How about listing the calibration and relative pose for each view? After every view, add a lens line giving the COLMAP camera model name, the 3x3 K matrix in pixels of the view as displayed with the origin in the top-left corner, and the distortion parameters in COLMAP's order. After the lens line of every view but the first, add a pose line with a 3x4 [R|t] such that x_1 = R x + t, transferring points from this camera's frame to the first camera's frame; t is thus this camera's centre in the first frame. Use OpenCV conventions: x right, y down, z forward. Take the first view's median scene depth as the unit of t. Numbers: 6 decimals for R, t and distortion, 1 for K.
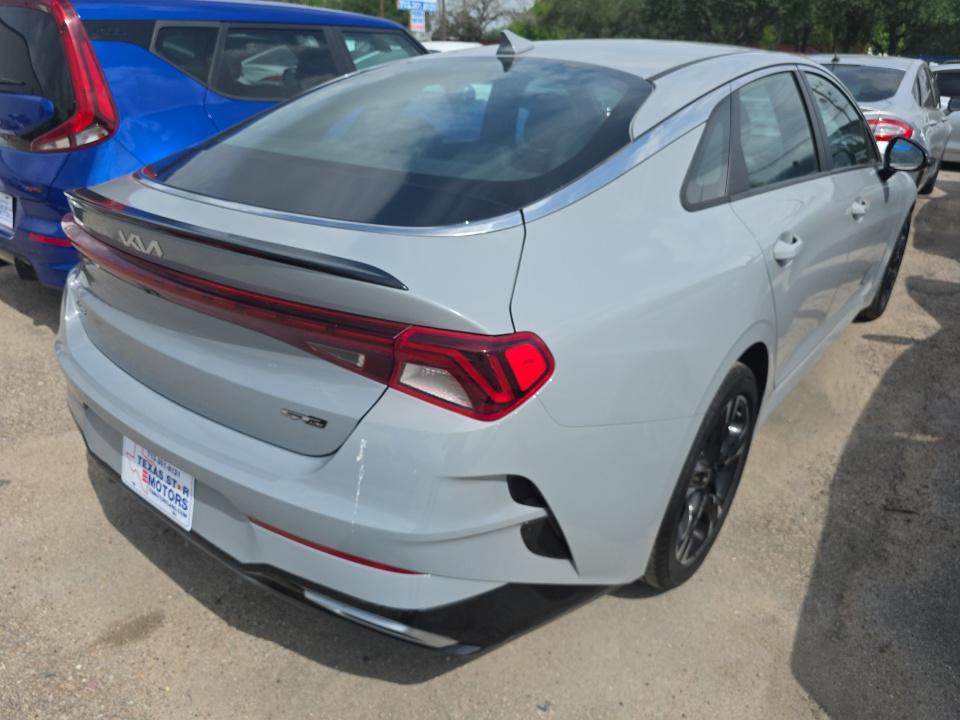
lens RADIAL K [[646.9, 0, 480.0], [0, 646.9, 360.0], [0, 0, 1]] dist [0.035511, -0.041754]
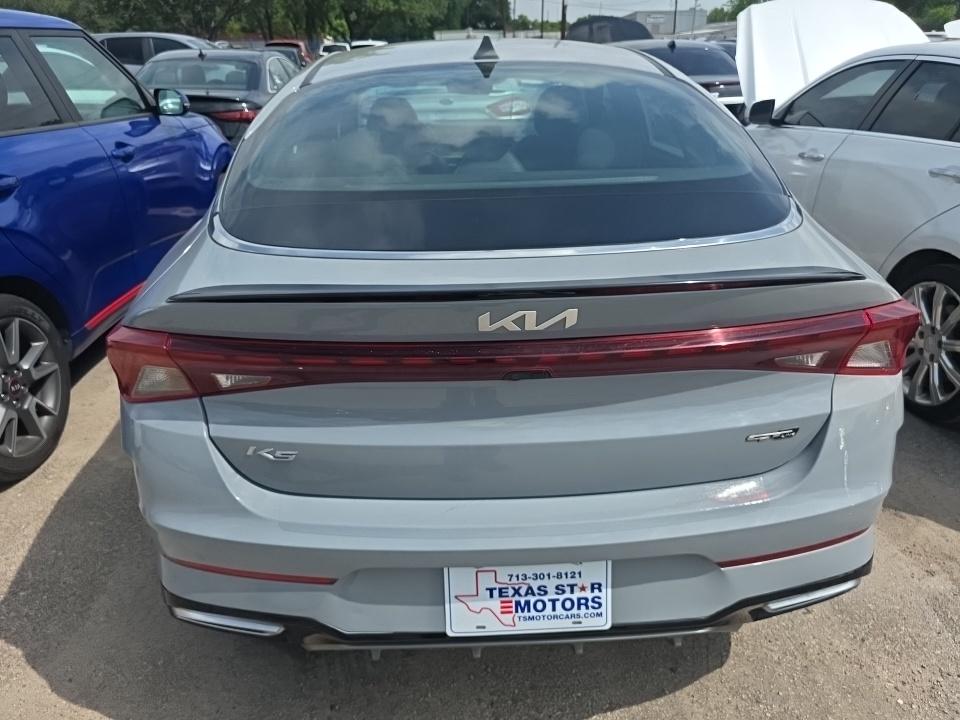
lens RADIAL K [[643.3, 0, 493.8], [0, 643.3, 355.1], [0, 0, 1]] dist [0.044150, -0.044130]
pose [[0.764812, -0.302986, 0.568561, -0.904225], [0.297675, 0.948851, 0.105219, -0.208247], [-0.571359, 0.088774, 0.815885, 0.339756]]
